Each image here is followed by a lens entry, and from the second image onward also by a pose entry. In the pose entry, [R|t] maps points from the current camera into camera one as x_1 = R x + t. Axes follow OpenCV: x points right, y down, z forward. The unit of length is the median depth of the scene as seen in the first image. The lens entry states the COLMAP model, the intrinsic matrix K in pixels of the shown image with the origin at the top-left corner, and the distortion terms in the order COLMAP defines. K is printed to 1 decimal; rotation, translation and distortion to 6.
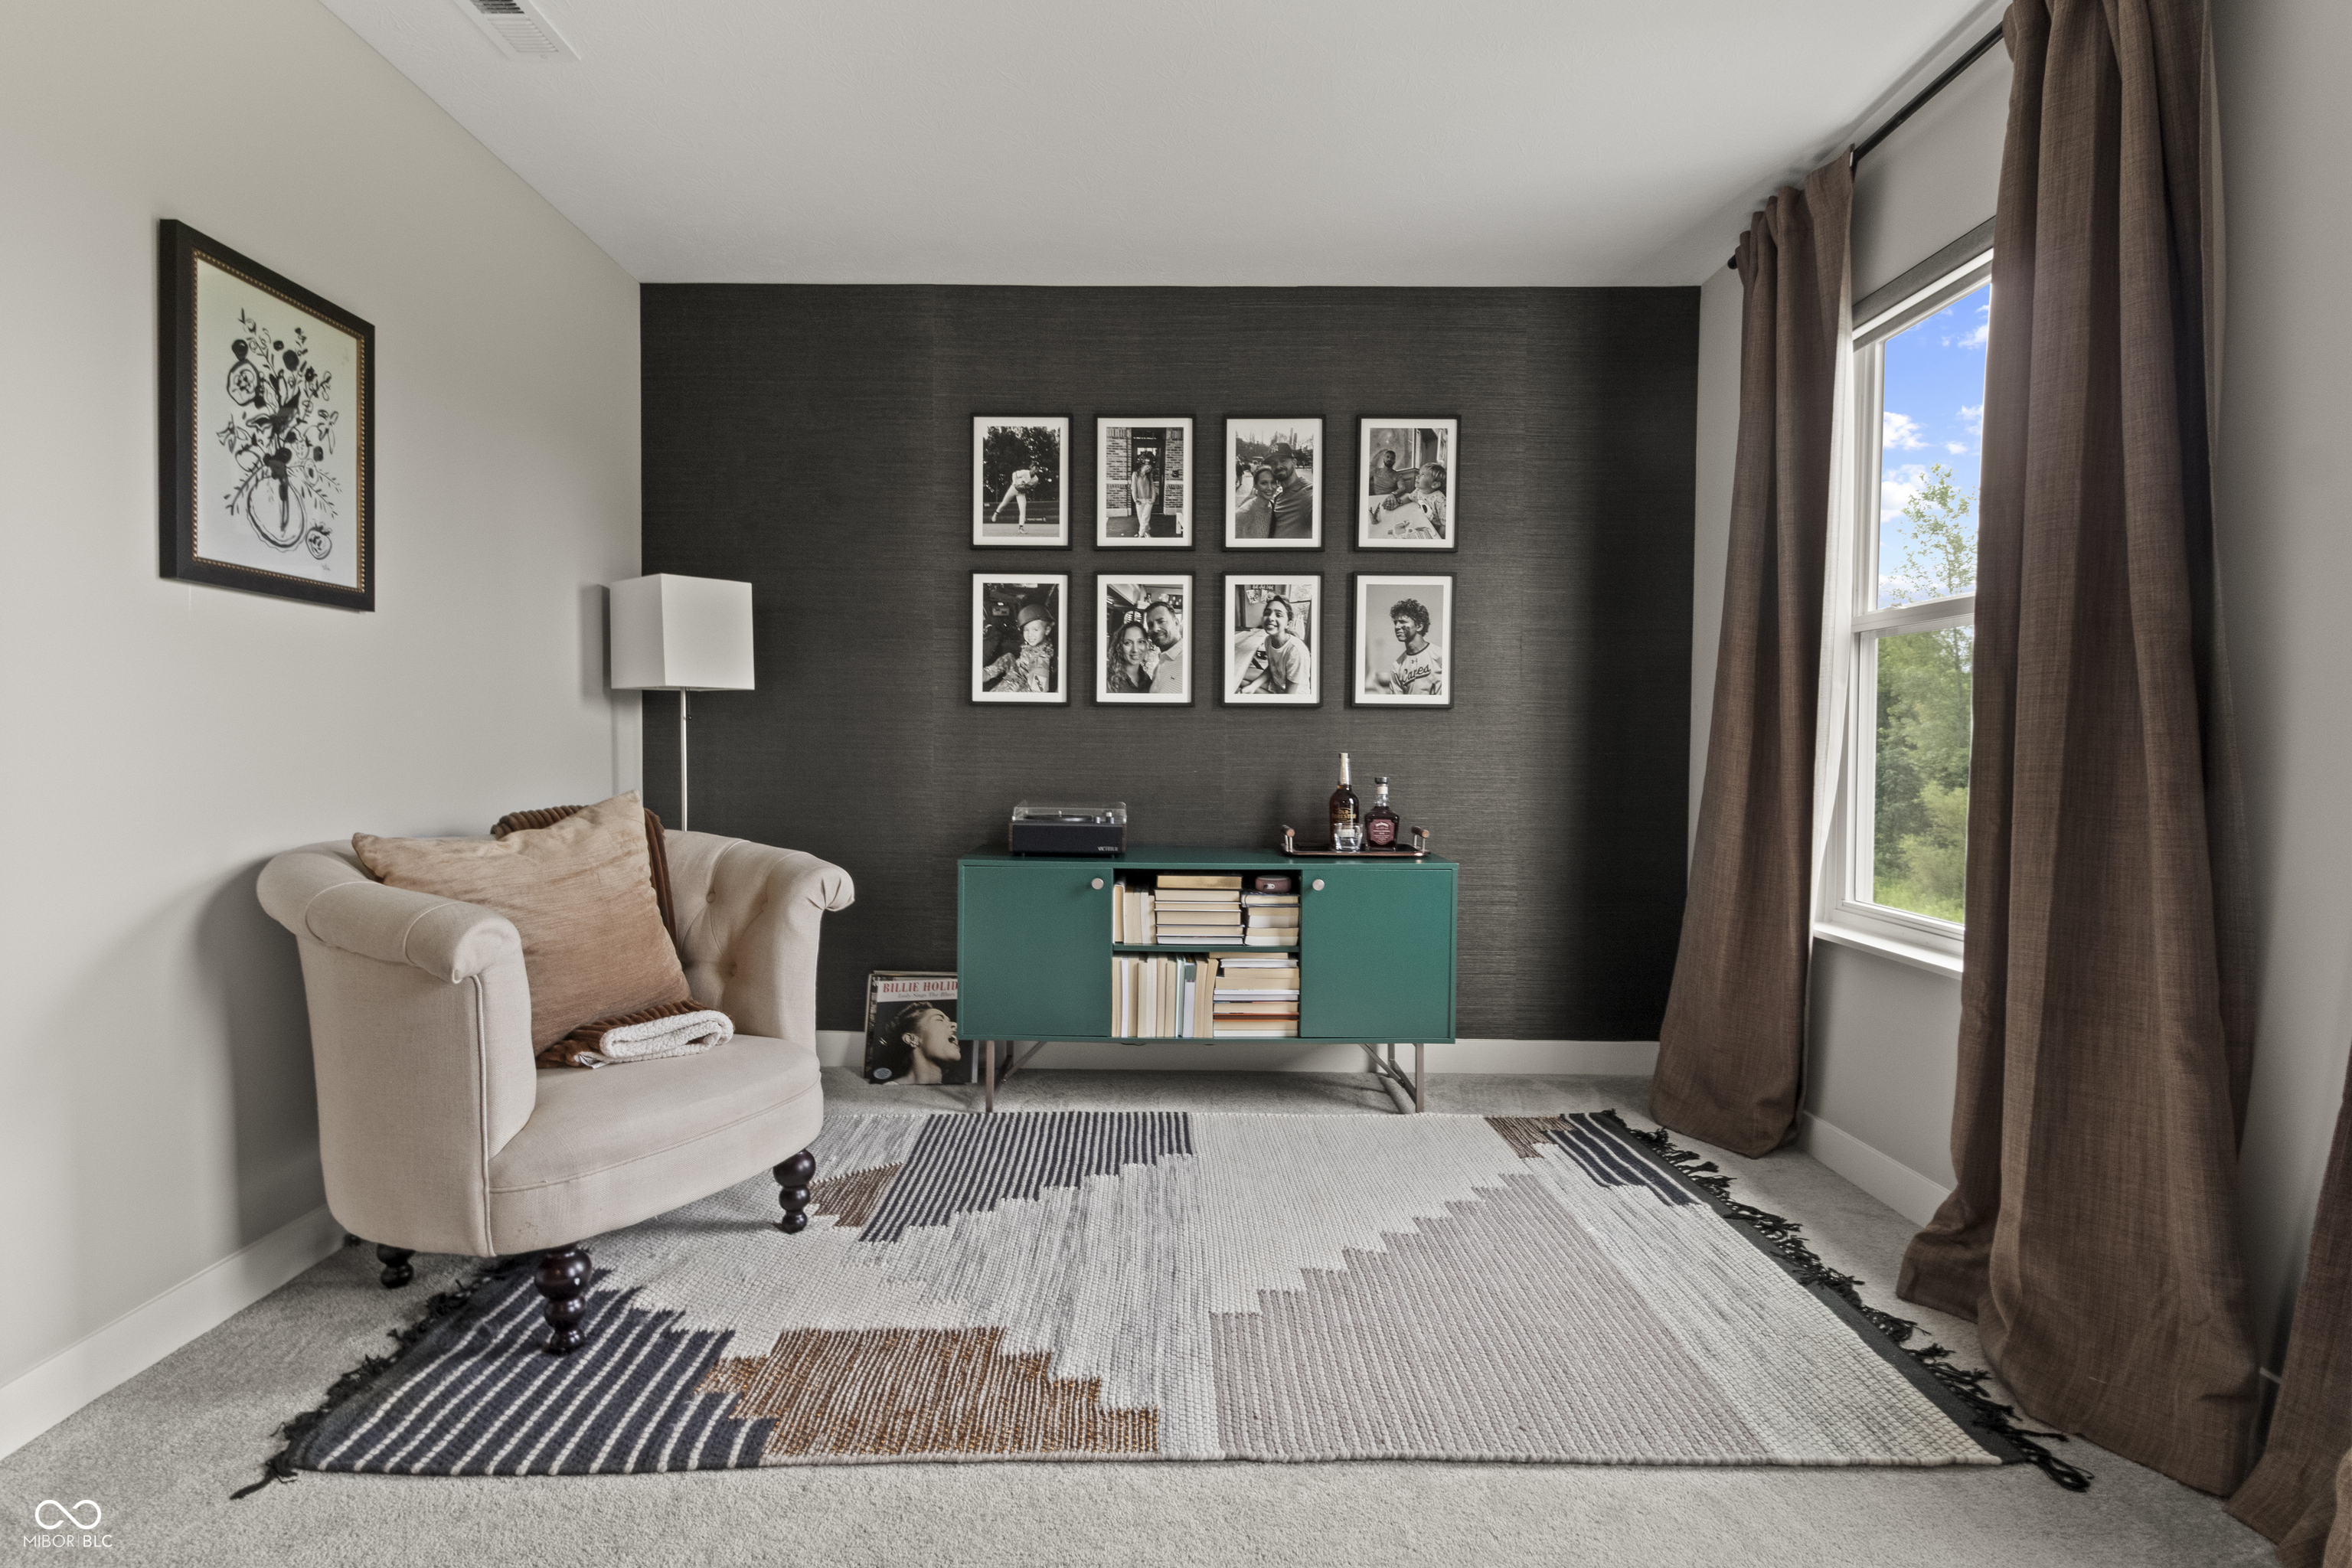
lens RADIAL K [[1195.8, 0, 1154.3], [0, 1195.8, 775.0], [0, 0, 1]] dist [-0.004072, -0.000106]
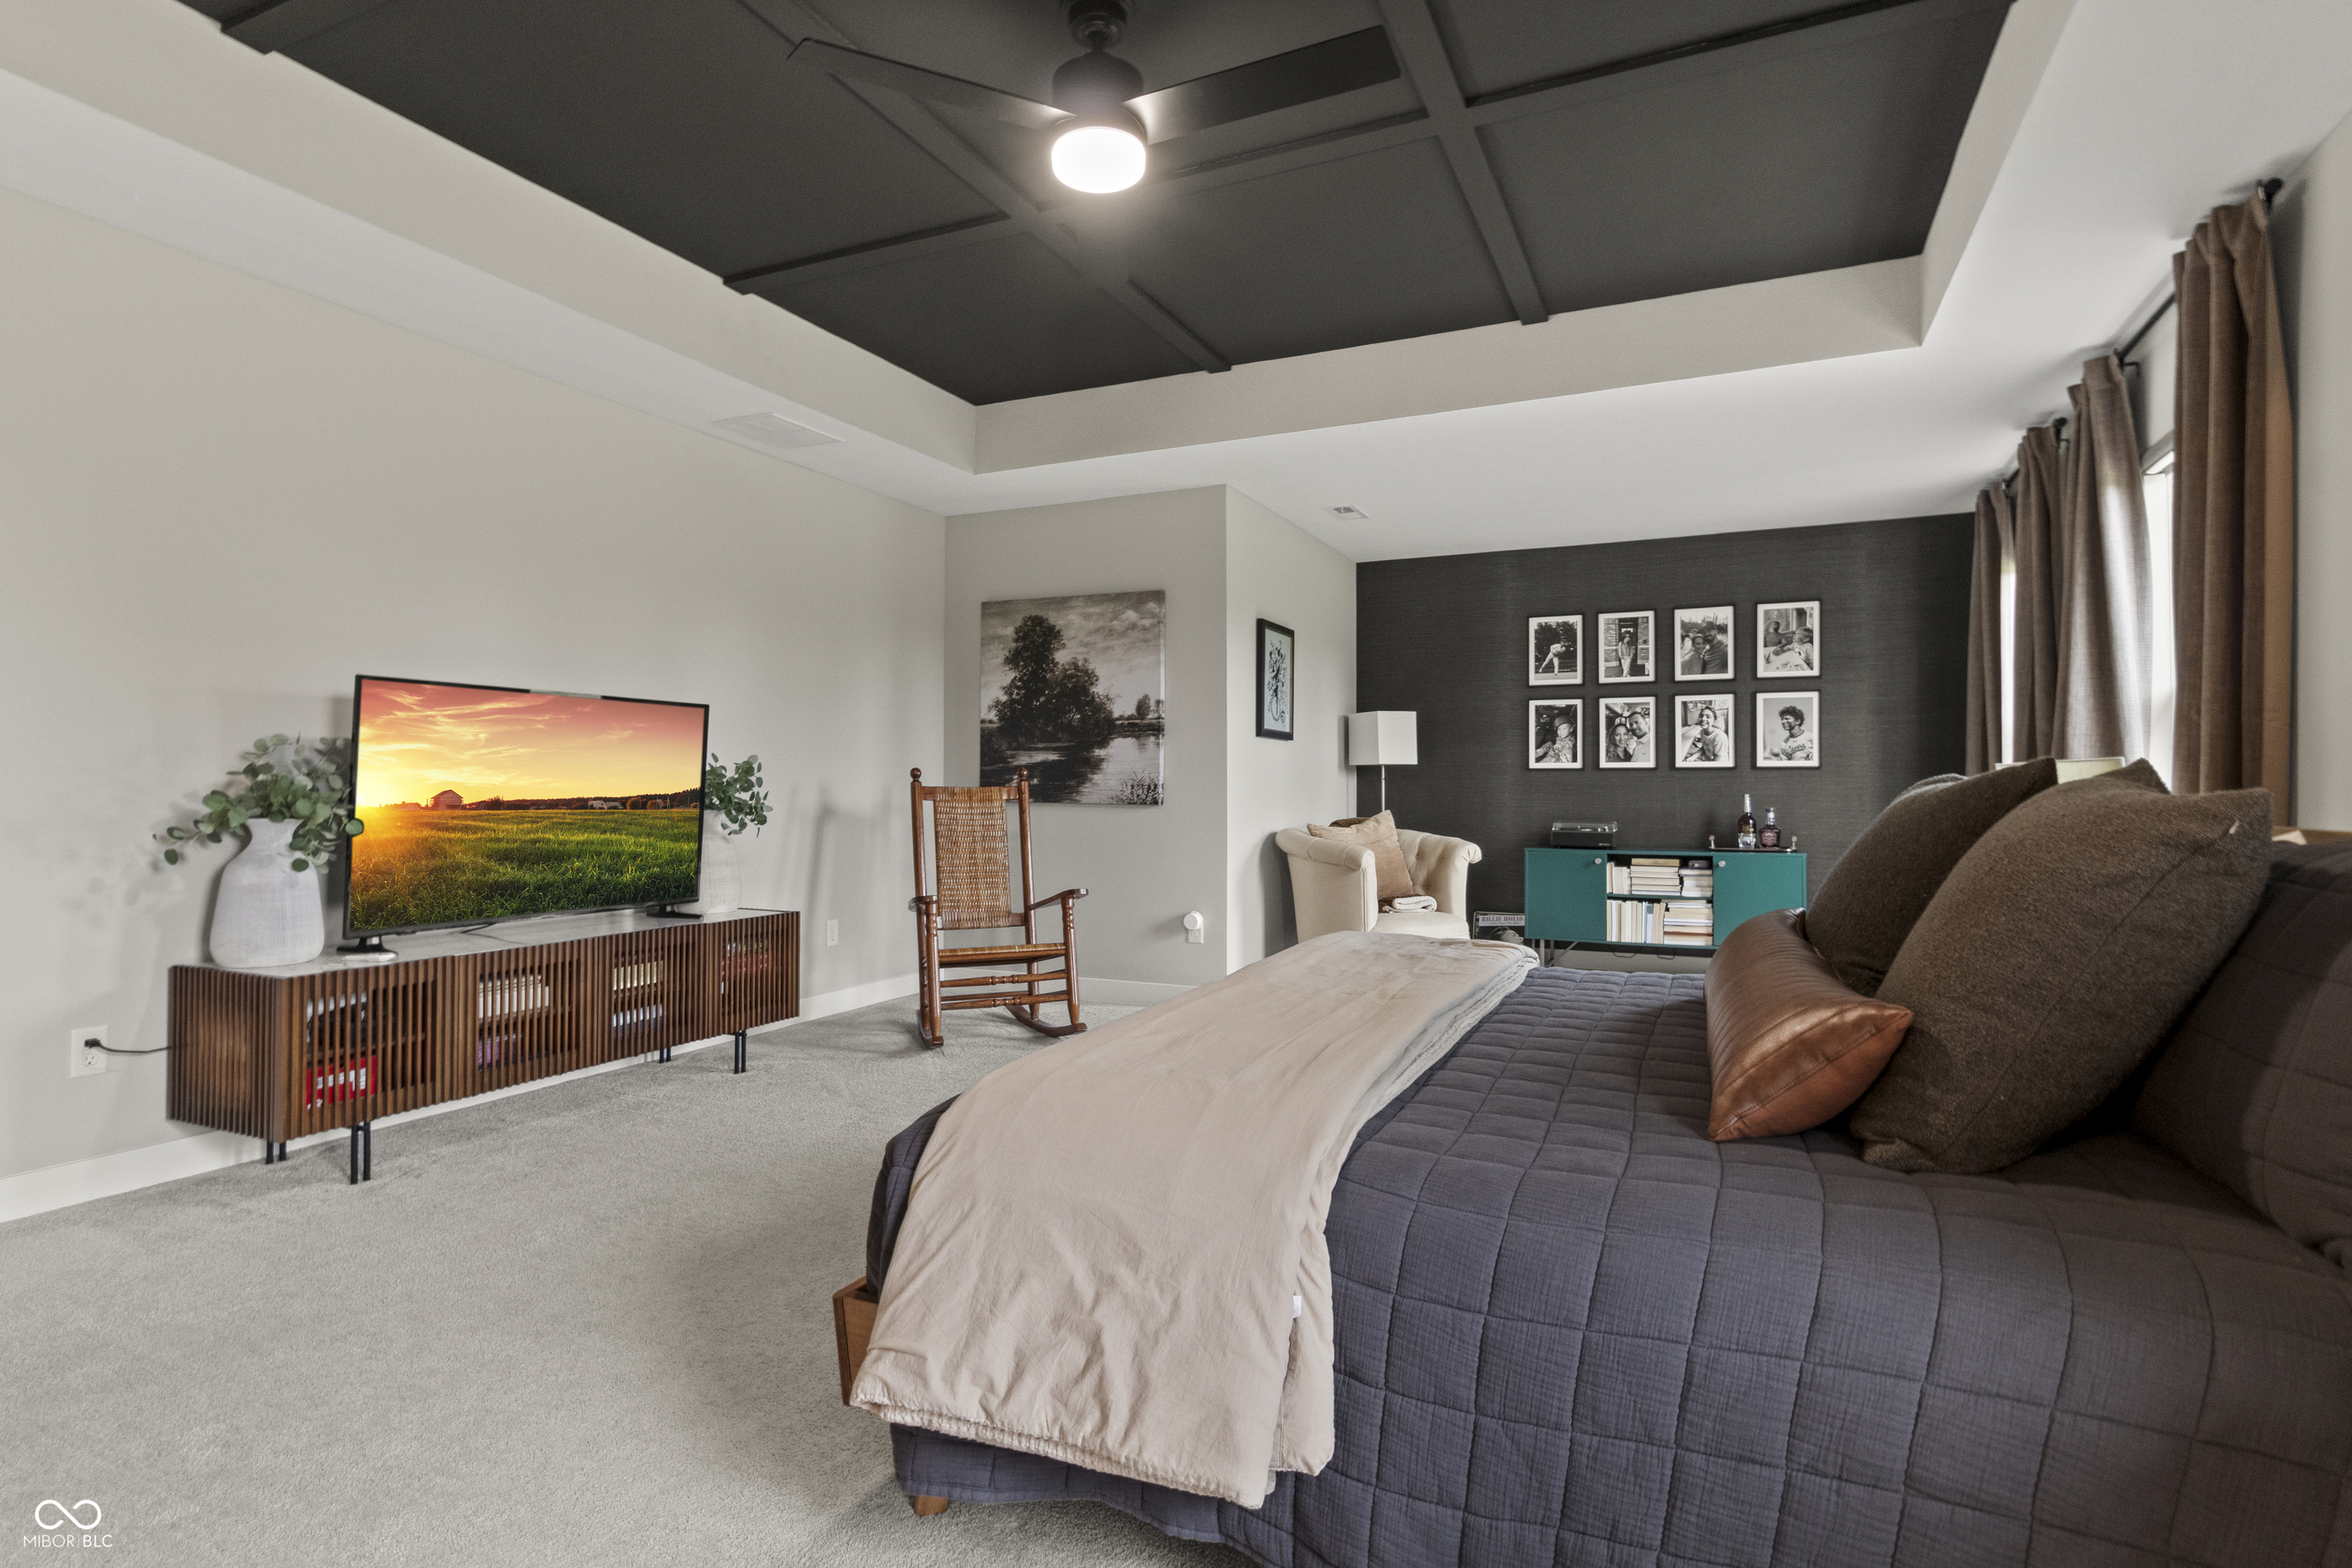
lens RADIAL K [[1195.8, 0, 1154.3], [0, 1195.8, 775.0], [0, 0, 1]] dist [-0.004072, -0.000106]
pose [[0.907833, -0.011702, -0.419169, 0.100369], [-0.005535, 0.999189, -0.039881, 0.027339], [0.419296, 0.038526, 0.907032, -0.954300]]
